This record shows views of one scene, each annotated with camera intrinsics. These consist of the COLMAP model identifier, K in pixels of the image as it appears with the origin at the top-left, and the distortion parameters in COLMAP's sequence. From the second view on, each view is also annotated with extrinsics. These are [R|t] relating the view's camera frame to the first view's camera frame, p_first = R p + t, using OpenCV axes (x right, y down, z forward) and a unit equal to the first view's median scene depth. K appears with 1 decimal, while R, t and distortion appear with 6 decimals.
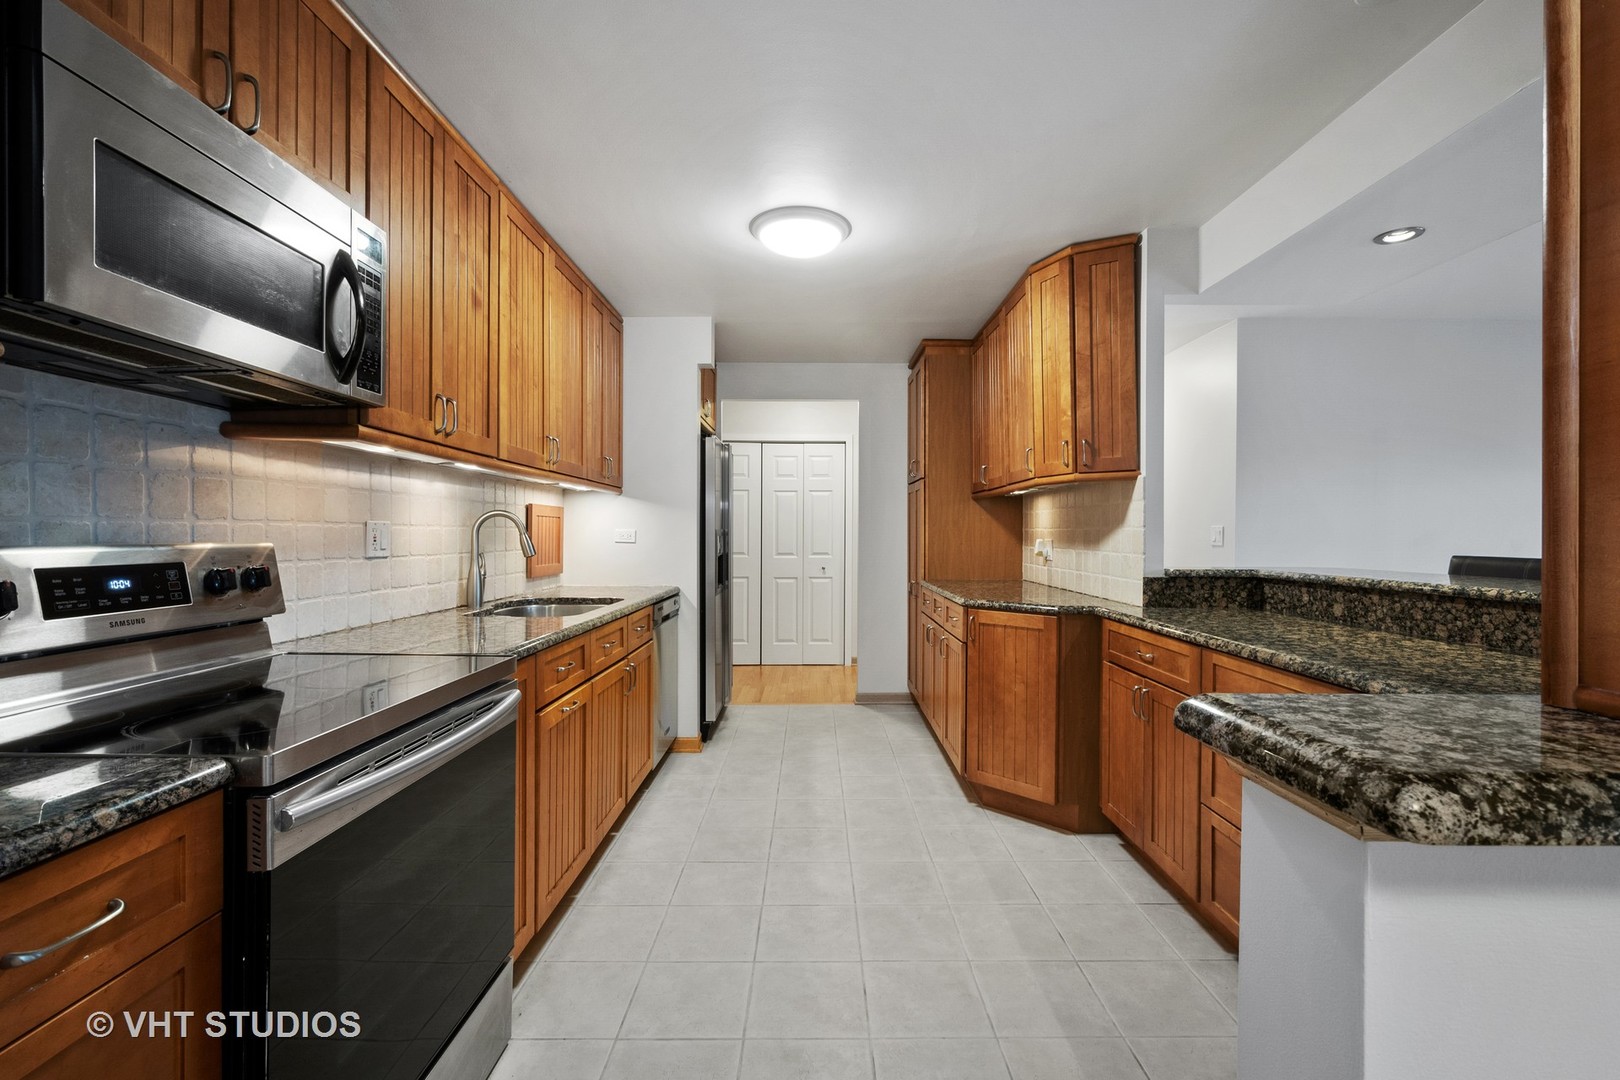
lens RADIAL K [[710.5, 0, 822.9], [0, 710.5, 533.8], [0, 0, 1]] dist [0.004798, 0.000480]
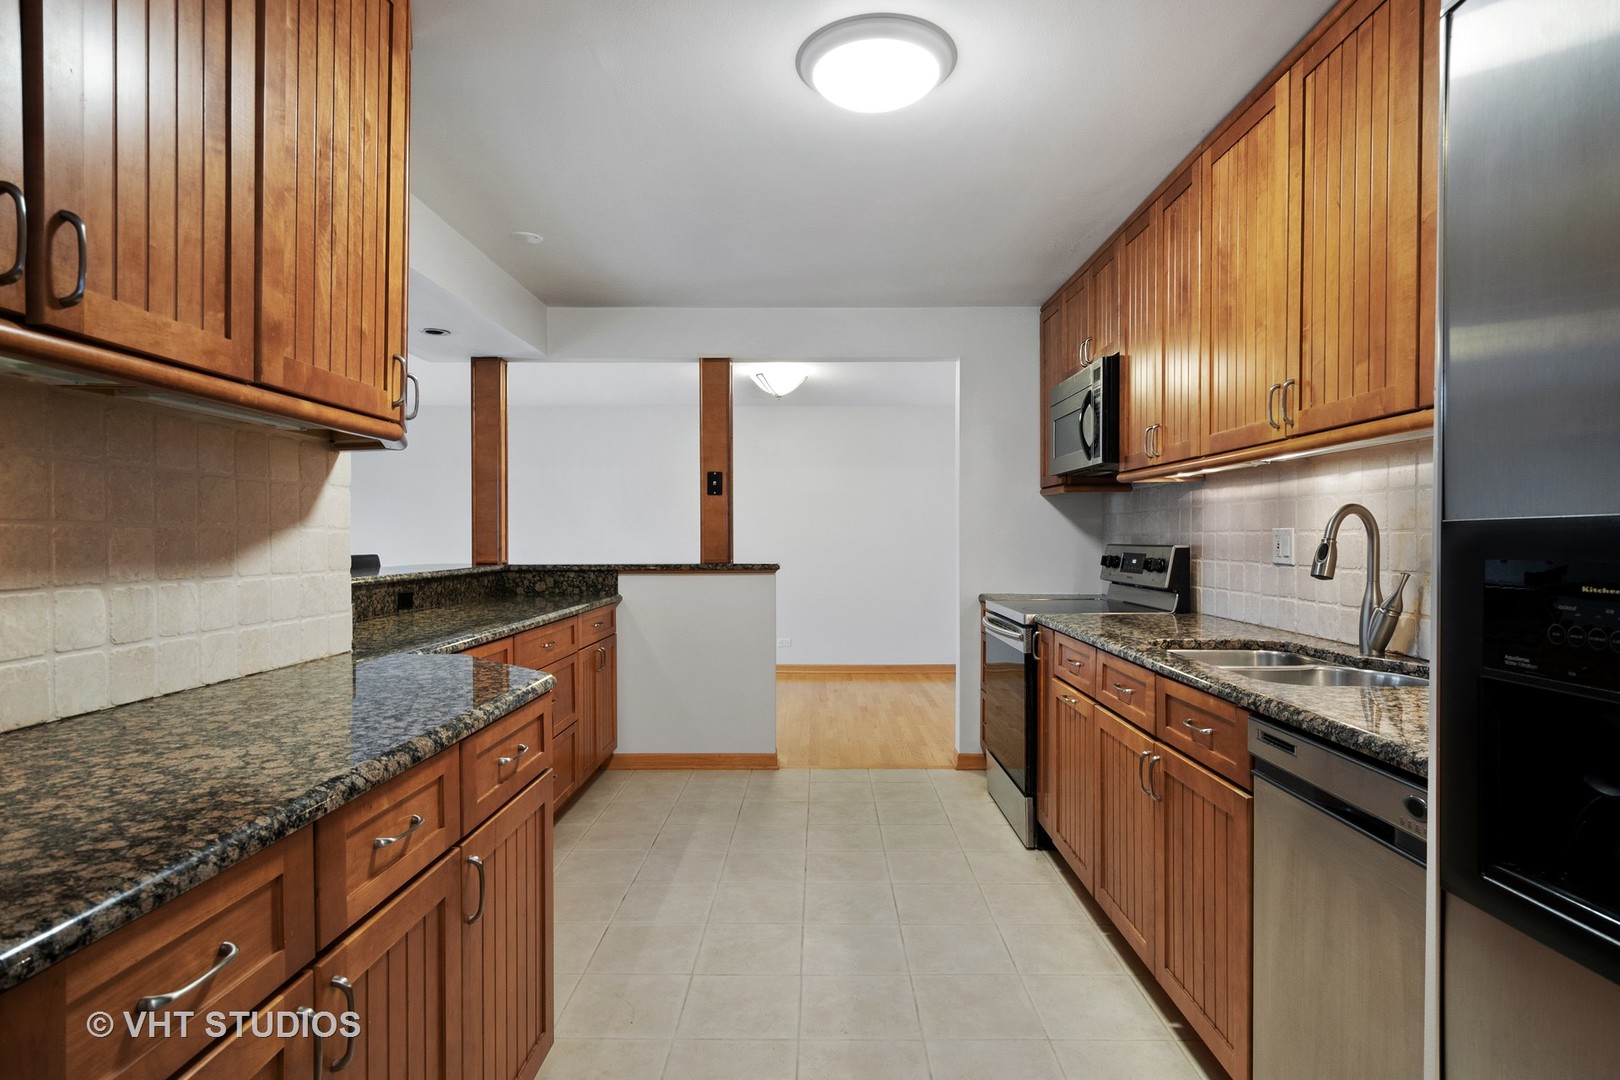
lens RADIAL K [[836.2, 0, 813.3], [0, 836.2, 553.9], [0, 0, 1]] dist [0.005537, 0.000095]
pose [[-0.999787, -0.002490, 0.020491, 0.011403], [-0.002103, 0.999819, 0.018902, -0.002490], [-0.020534, 0.018855, -0.999611, 2.384162]]
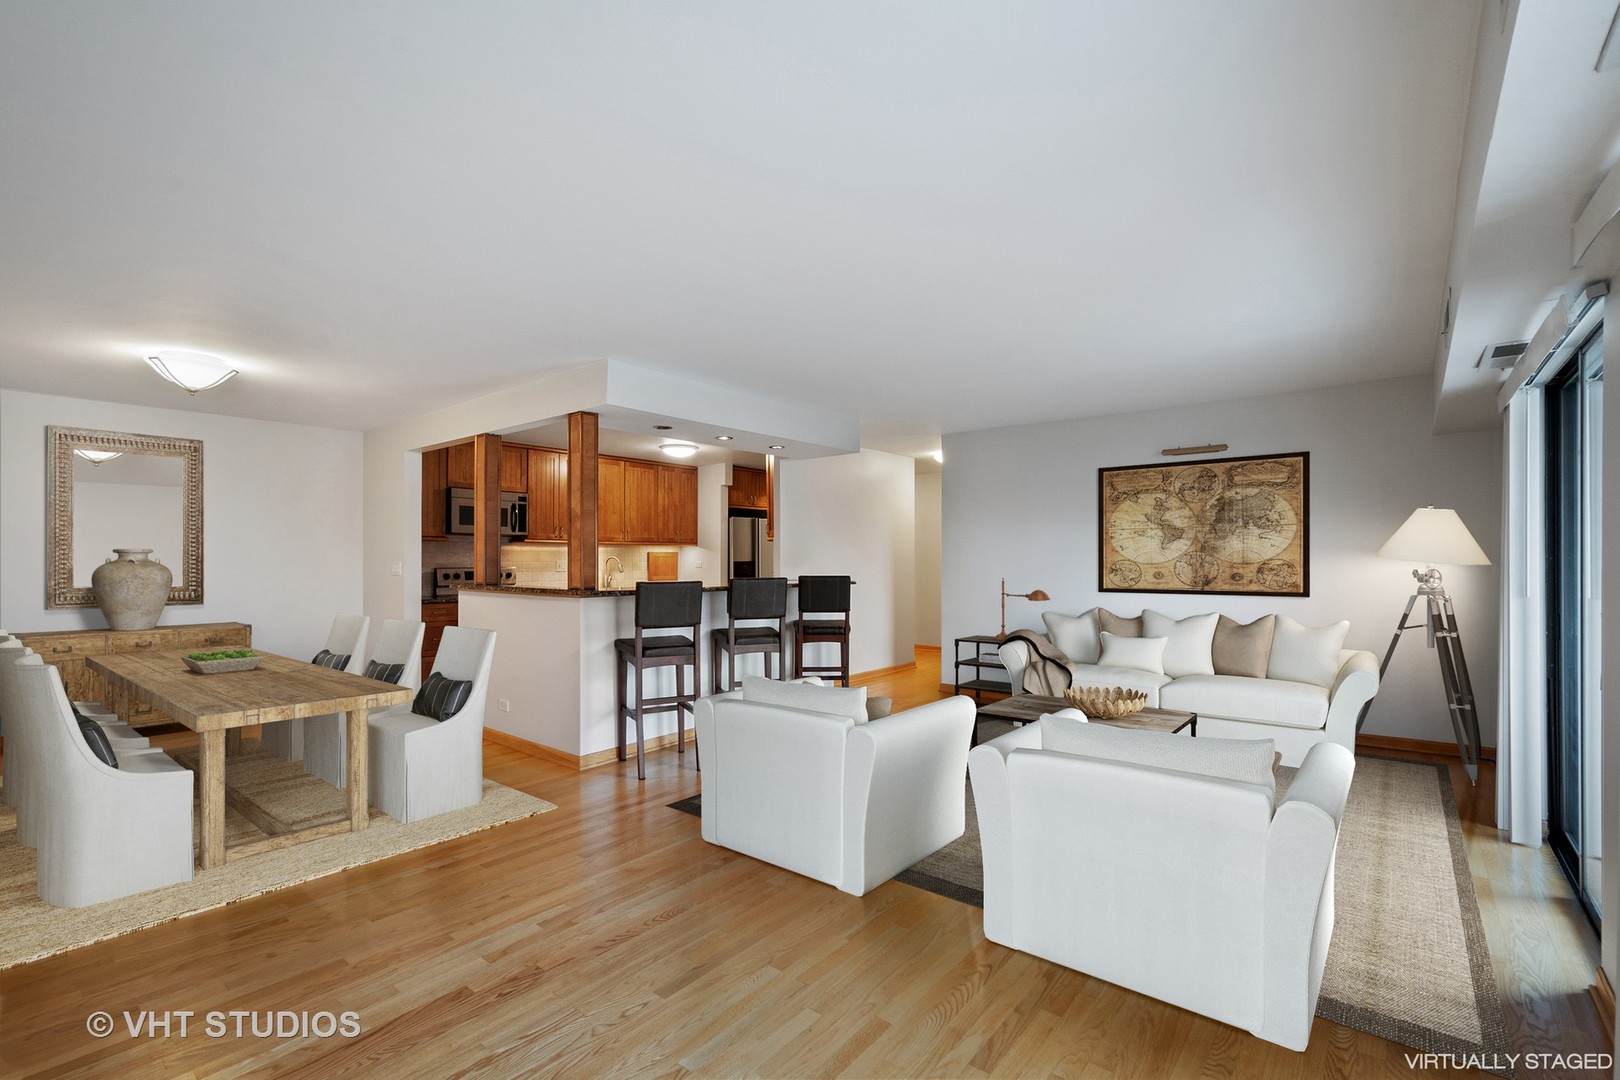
lens RADIAL K [[710.5, 0, 808.2], [0, 710.5, 549.9], [0, 0, 1]] dist [0.004798, 0.000480]
pose [[0.757492, -0.008926, -0.652784, 2.729060], [0.002690, 0.999941, -0.010551, -0.034682], [0.652839, 0.006237, 0.757471, -0.887001]]
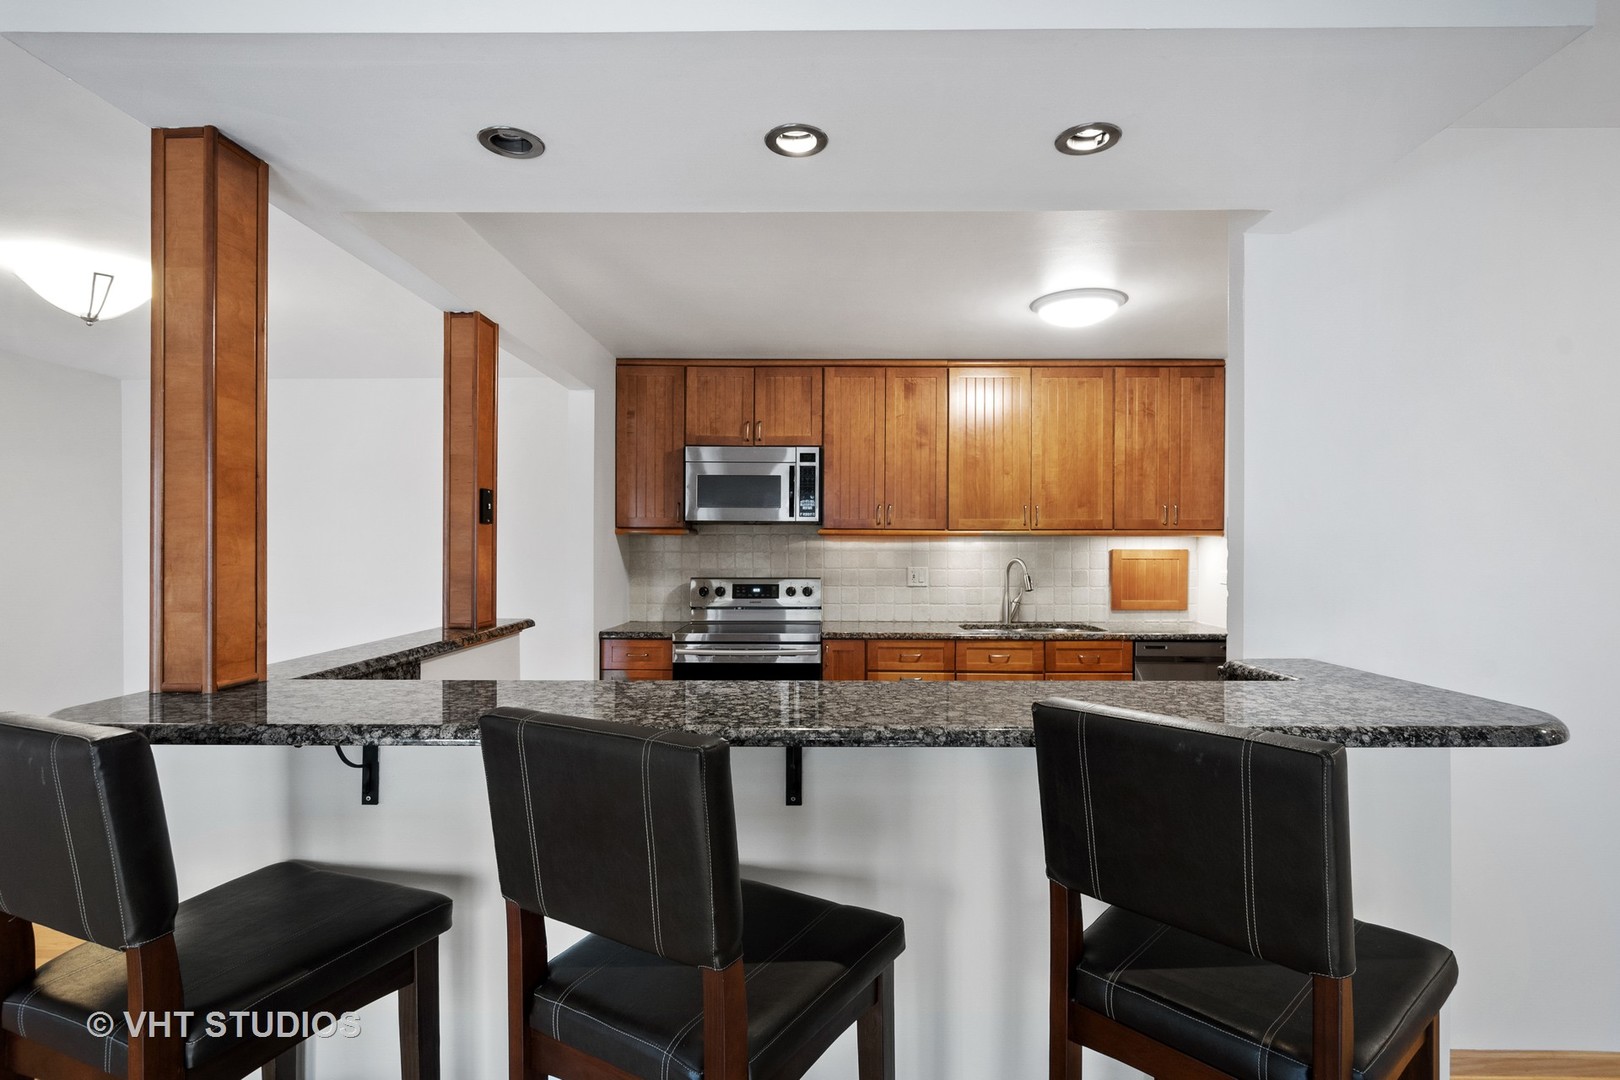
lens RADIAL K [[836.2, 0, 809.4], [0, 836.2, 544.9], [0, 0, 1]] dist [0.005537, 0.000095]
pose [[-0.037569, -0.007072, -0.999269, 1.730219], [0.000483, 0.999975, -0.007095, -0.065675], [0.999294, -0.000749, -0.037564, 0.869782]]
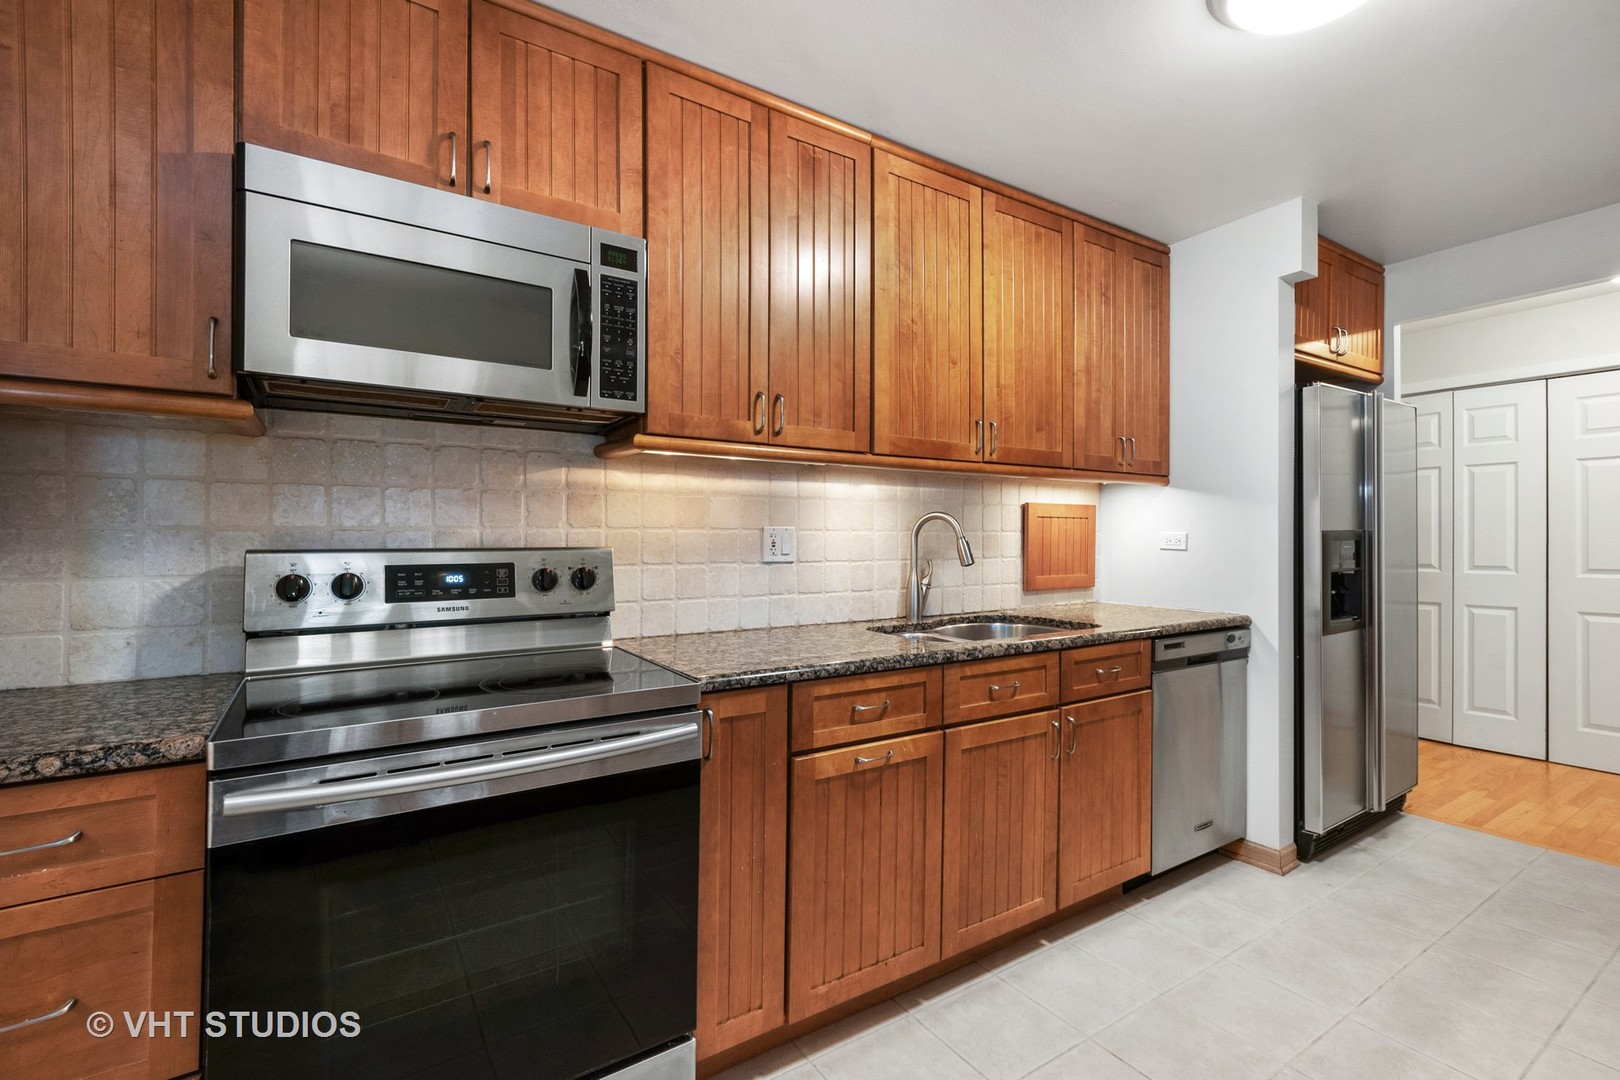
lens RADIAL K [[735.0, 0, 823.1], [0, 735.0, 532.4], [0, 0, 1]] dist [0.013247, -0.001124]
pose [[0.543123, -0.007144, -0.839623, 0.315342], [0.002140, 0.999972, -0.007124, -0.001789], [0.839651, 0.002072, 0.543123, 0.526624]]
